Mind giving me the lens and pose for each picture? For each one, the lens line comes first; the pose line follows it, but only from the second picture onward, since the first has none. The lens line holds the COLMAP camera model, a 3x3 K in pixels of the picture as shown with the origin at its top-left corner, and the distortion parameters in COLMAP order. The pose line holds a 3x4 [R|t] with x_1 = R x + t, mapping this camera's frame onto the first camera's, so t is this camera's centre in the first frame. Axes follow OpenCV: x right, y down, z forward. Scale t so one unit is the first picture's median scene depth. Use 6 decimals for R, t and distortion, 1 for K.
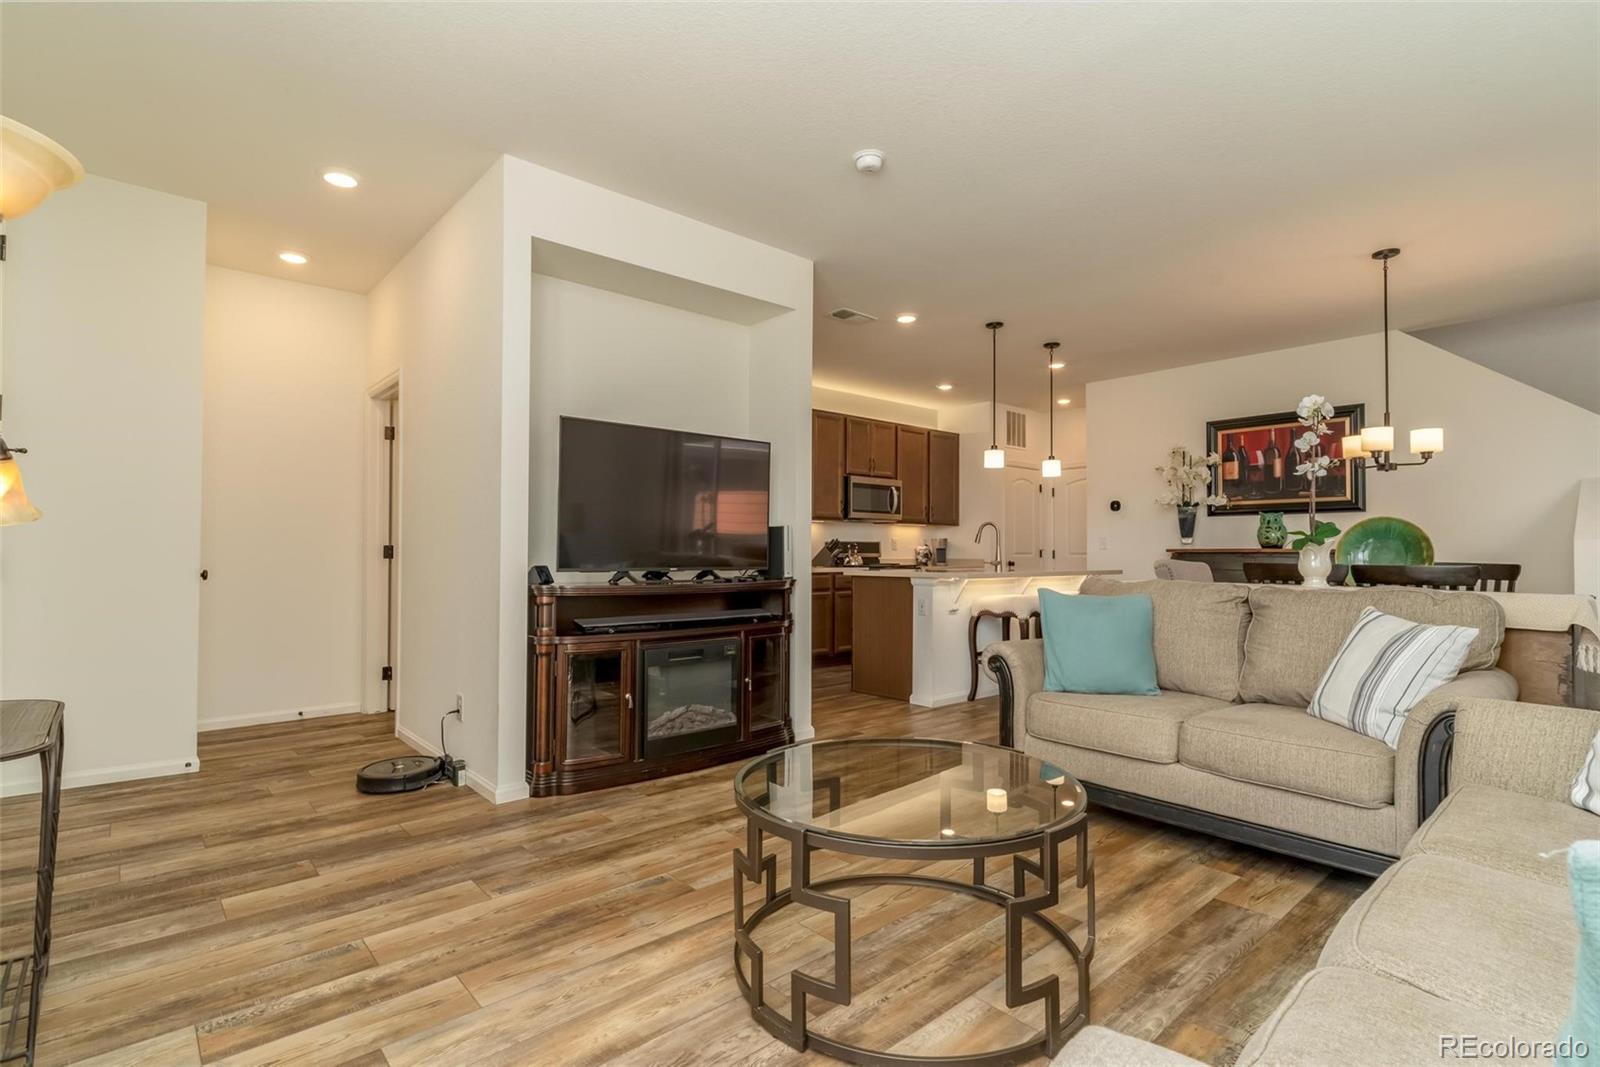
lens RADIAL K [[796.9, 0, 800.0], [0, 796.9, 533.5], [0, 0, 1]] dist [0.003602, 0.000137]
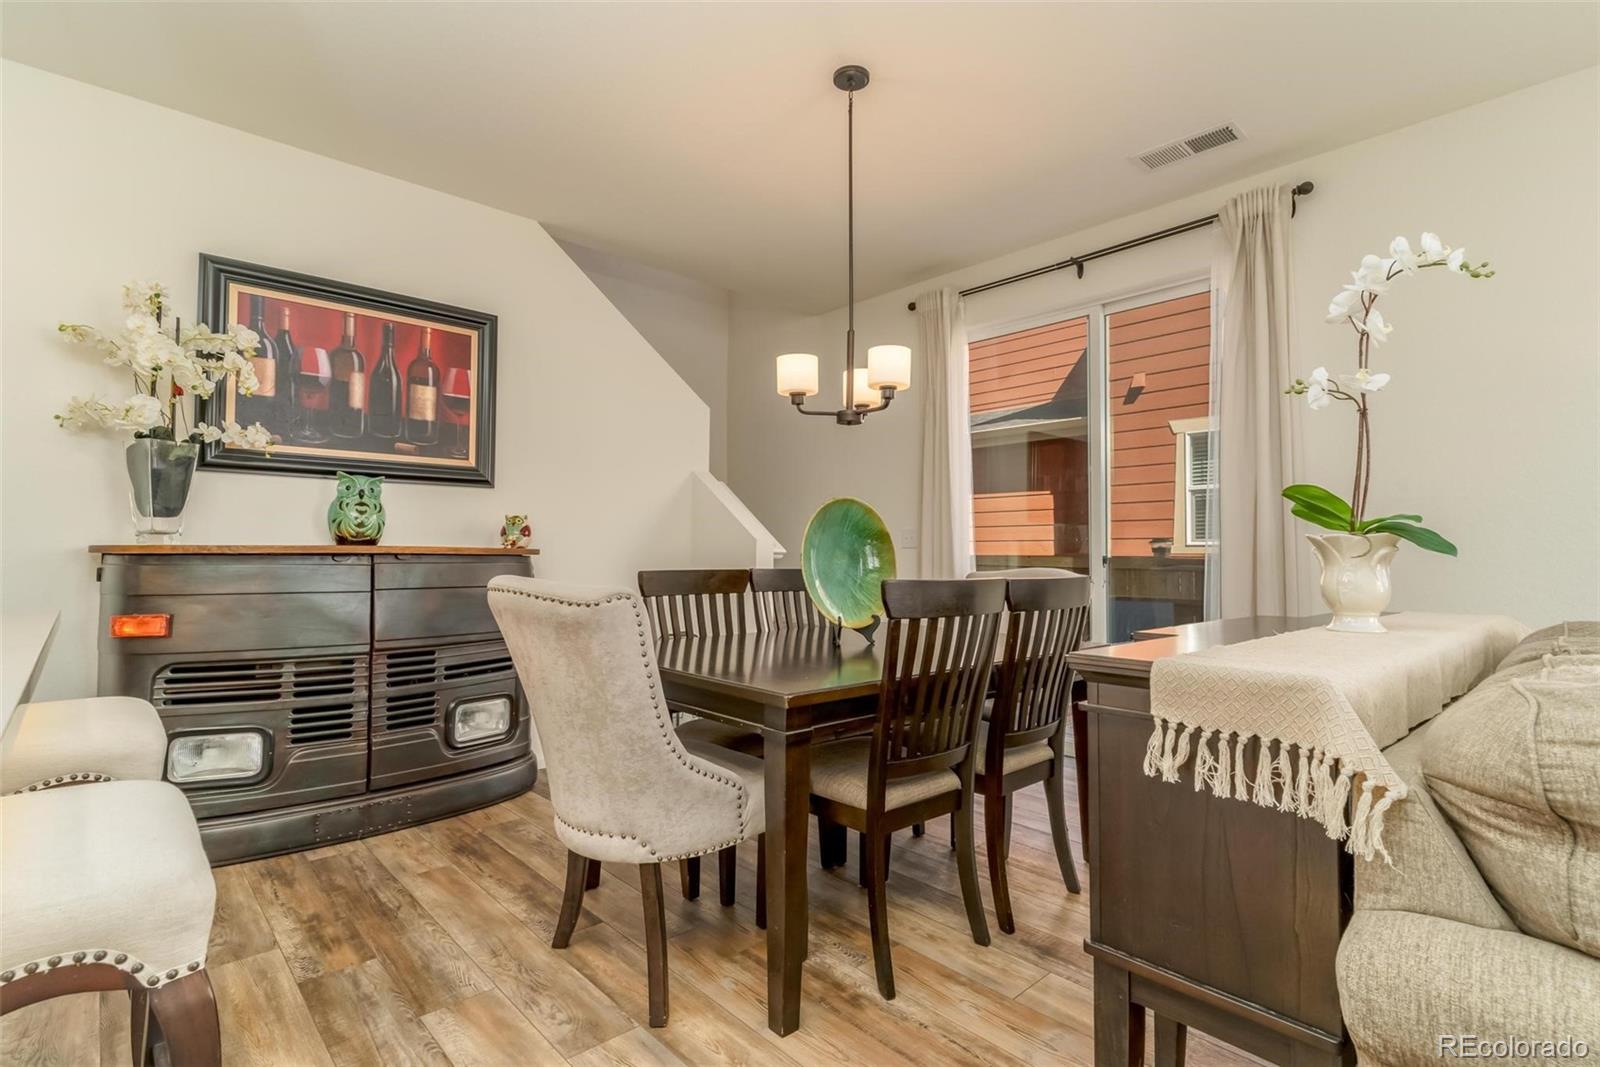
lens RADIAL K [[770.6, 0, 805.4], [0, 770.6, 531.4], [0, 0, 1]] dist [0.000046, 0.000664]
pose [[-0.015492, 0.024731, 0.999574, 0.089636], [-0.025418, 0.999361, -0.025120, 0.013995], [-0.999557, -0.025796, -0.014853, 0.680433]]
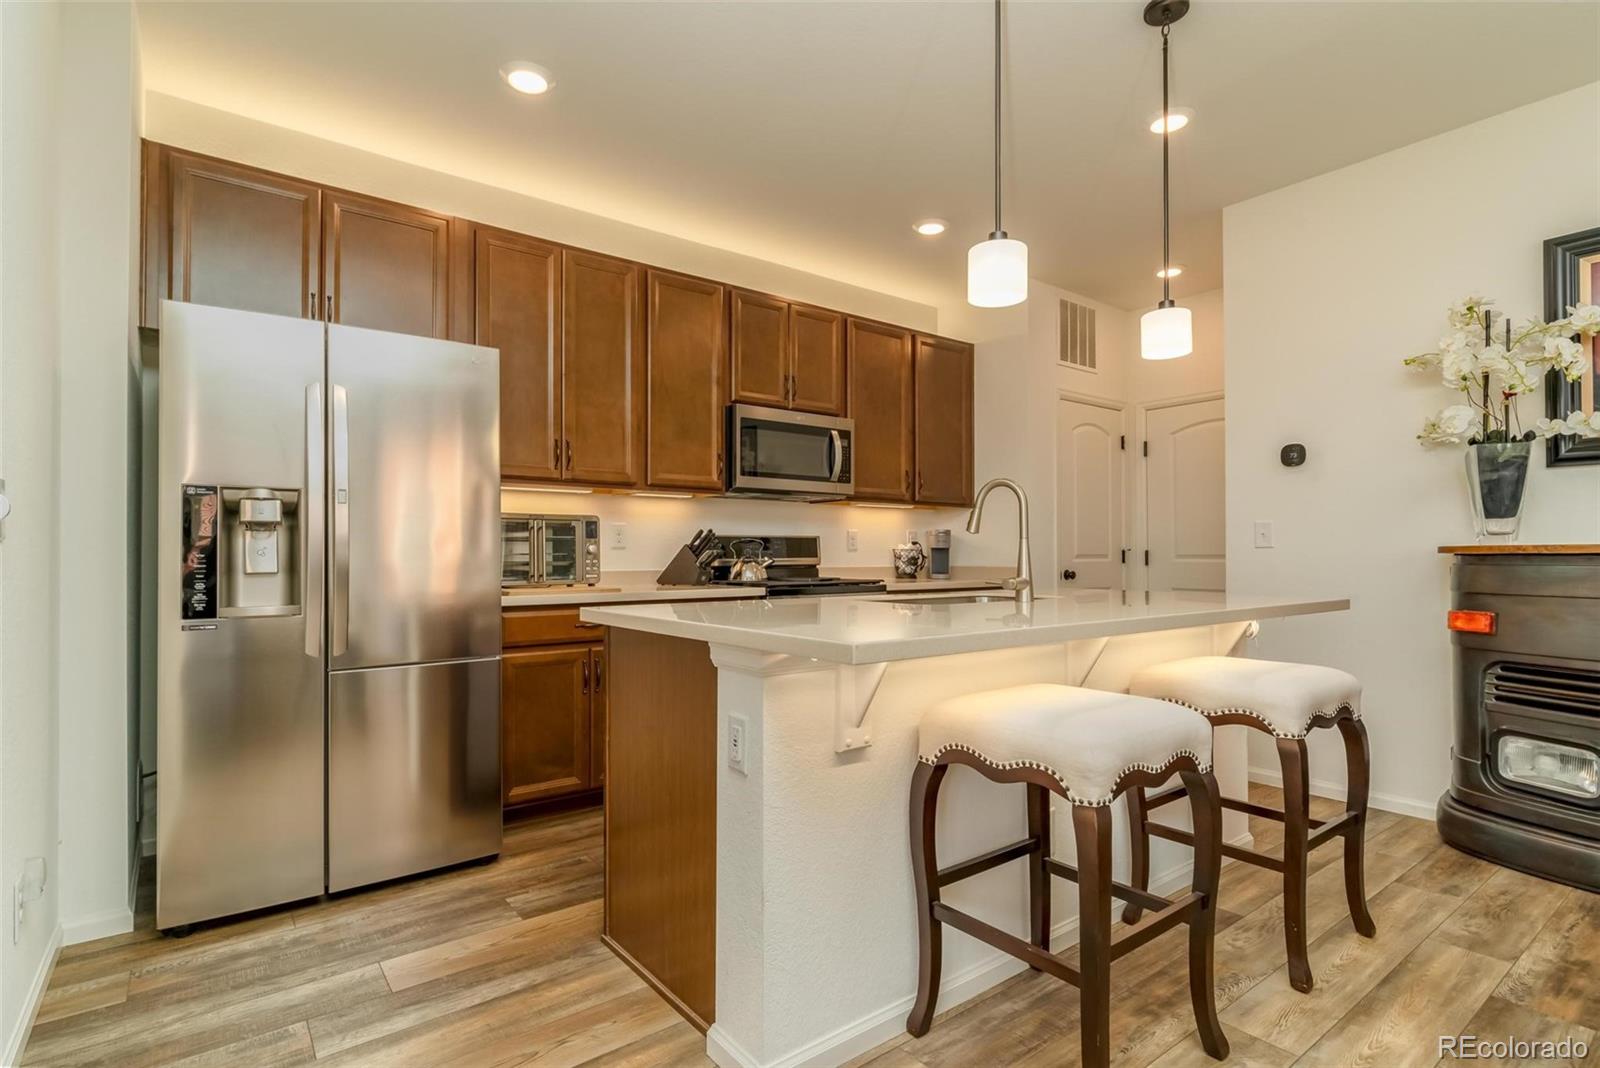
lens RADIAL K [[778.9, 0, 792.8], [0, 778.9, 549.6], [0, 0, 1]] dist [-0.002422, -0.000562]
pose [[0.995510, -0.005117, -0.094520, 0.158461], [0.006810, 0.999822, 0.017594, 0.011934], [0.094413, -0.018159, 0.995367, 0.562076]]
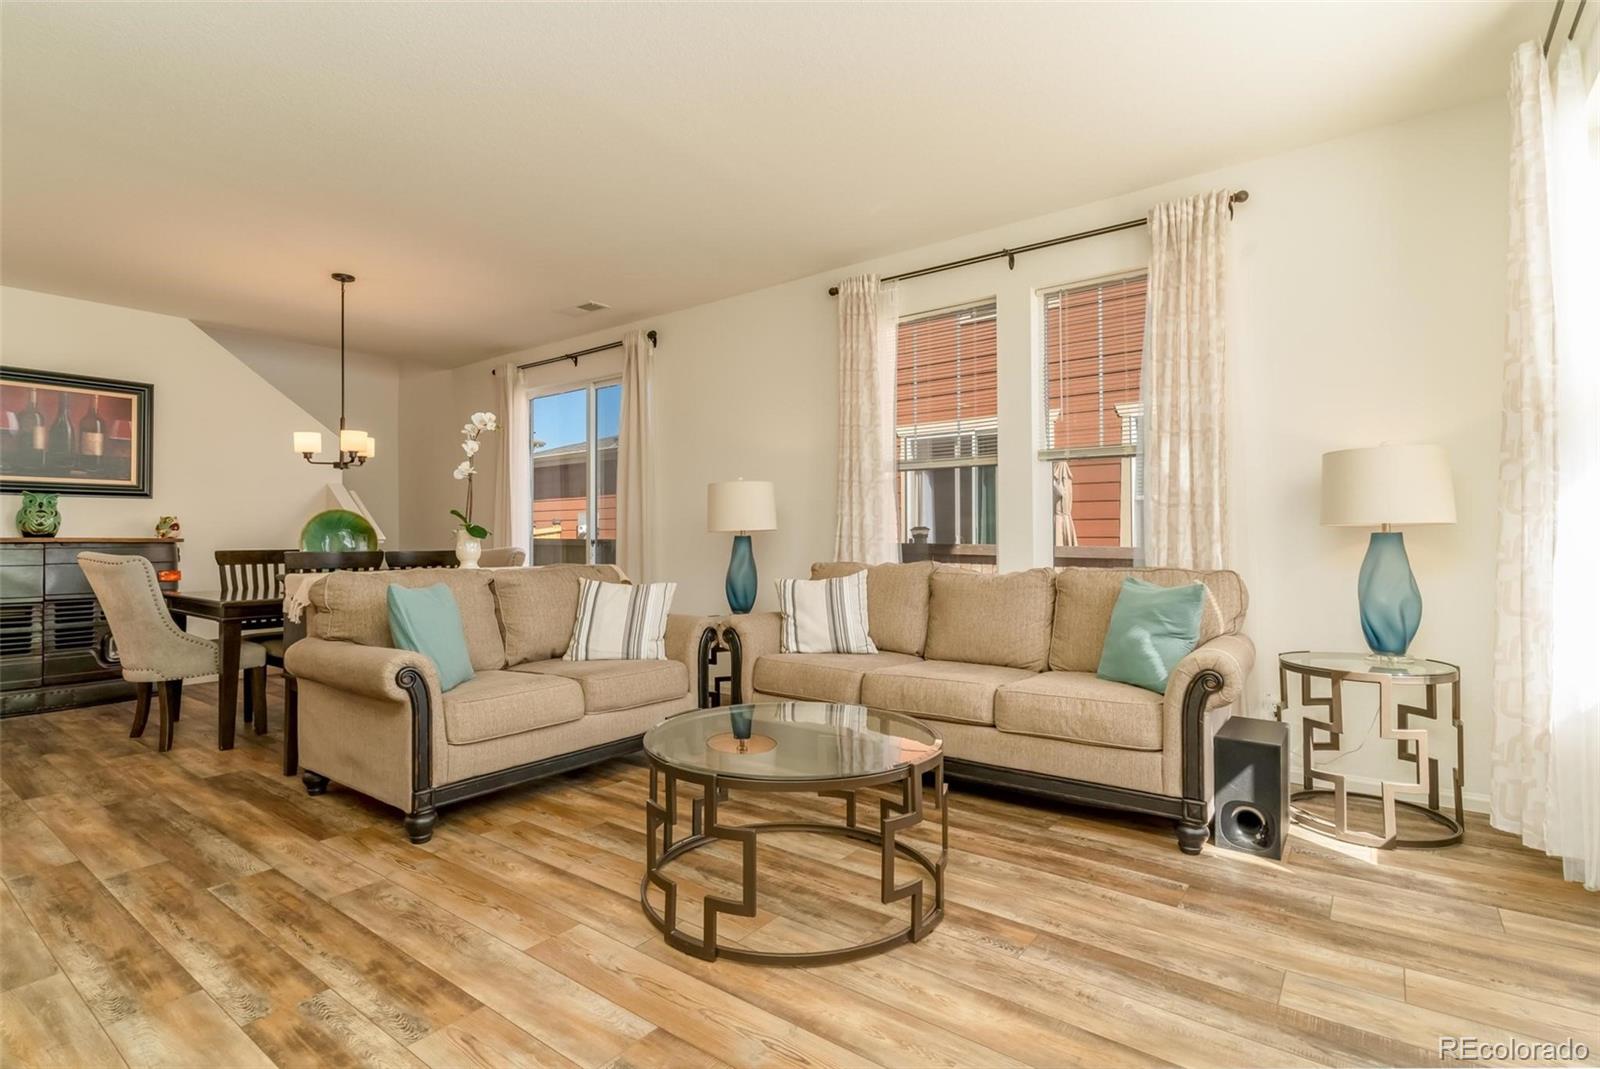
lens RADIAL K [[756.4, 0, 811.1], [0, 756.4, 532.3], [0, 0, 1]] dist [-0.003233, -0.001583]
pose [[-0.203593, 0.004424, 0.979046, -0.295040], [-0.018106, 0.999802, -0.008283, 0.005535], [-0.978888, -0.019413, -0.203473, 0.368490]]
